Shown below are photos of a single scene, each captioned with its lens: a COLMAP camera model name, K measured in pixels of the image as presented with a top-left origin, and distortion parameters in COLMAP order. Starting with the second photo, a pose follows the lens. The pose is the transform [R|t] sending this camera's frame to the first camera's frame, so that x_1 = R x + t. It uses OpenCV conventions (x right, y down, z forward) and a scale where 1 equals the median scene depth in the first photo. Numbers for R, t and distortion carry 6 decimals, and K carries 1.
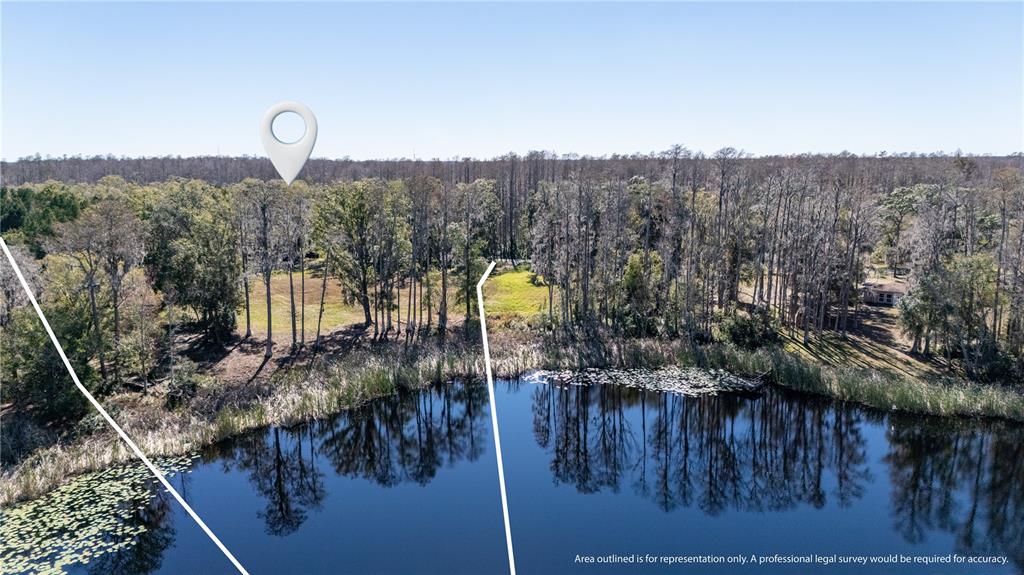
lens RADIAL K [[729.5, 0, 511.0], [0, 729.5, 285.8], [0, 0, 1]] dist [0.058502, -0.012959]
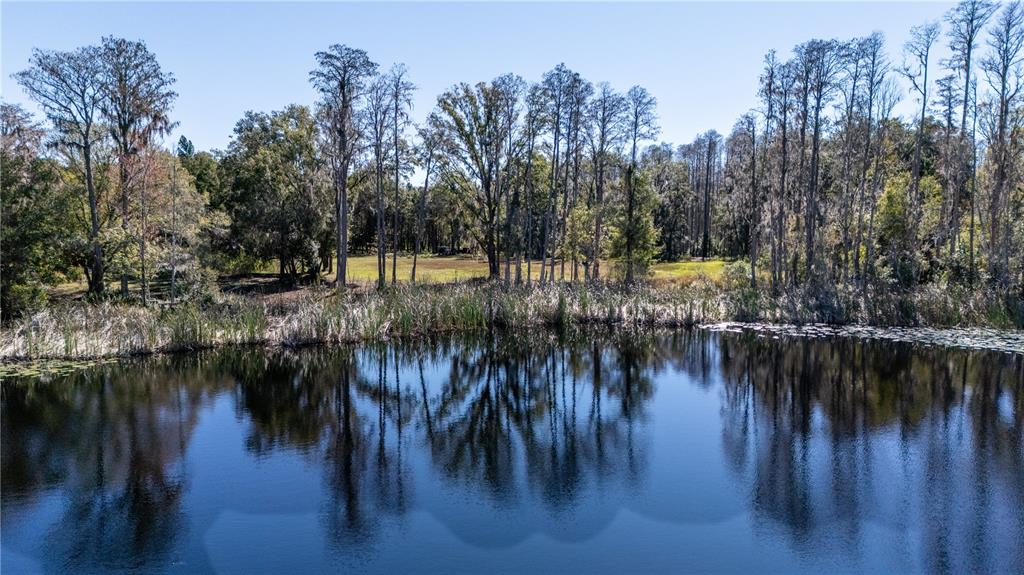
lens RADIAL K [[729.5, 0, 512.3], [0, 729.5, 290.0], [0, 0, 1]] dist [0.058502, -0.012959]
pose [[0.963713, 0.026007, -0.265672, 0.021758], [-0.046869, 0.996267, -0.072488, 0.114624], [0.262795, 0.082310, 0.961334, 0.291805]]
